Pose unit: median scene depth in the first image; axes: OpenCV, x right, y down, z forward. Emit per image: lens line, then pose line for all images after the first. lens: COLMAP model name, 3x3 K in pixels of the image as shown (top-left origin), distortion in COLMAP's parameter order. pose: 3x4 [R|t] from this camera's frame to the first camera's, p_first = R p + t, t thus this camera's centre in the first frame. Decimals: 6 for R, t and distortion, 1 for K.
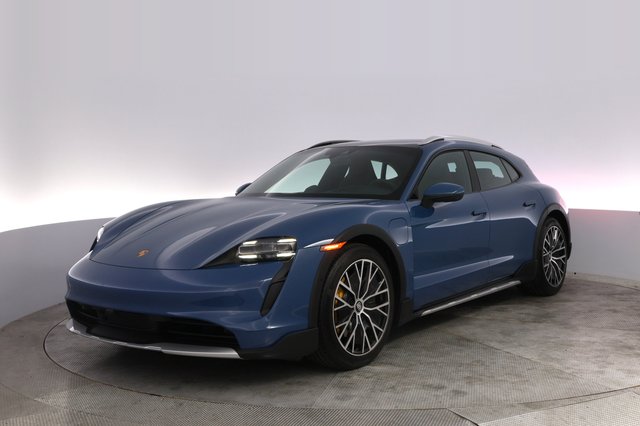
lens RADIAL K [[791.0, 0, 319.7], [0, 791.0, 208.4], [0, 0, 1]] dist [-0.294029, 0.000000]
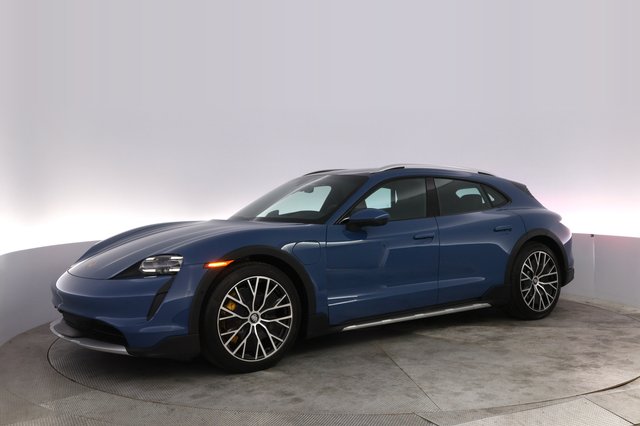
lens RADIAL K [[791.0, 0, 320.7], [0, 791.0, 215.0], [0, 0, 1]] dist [-0.294029, 0.000000]
pose [[0.982810, 0.007933, -0.184449, 0.348581], [-0.011862, 0.999725, -0.020208, -0.001962], [0.184238, 0.022048, 0.982634, -0.096428]]
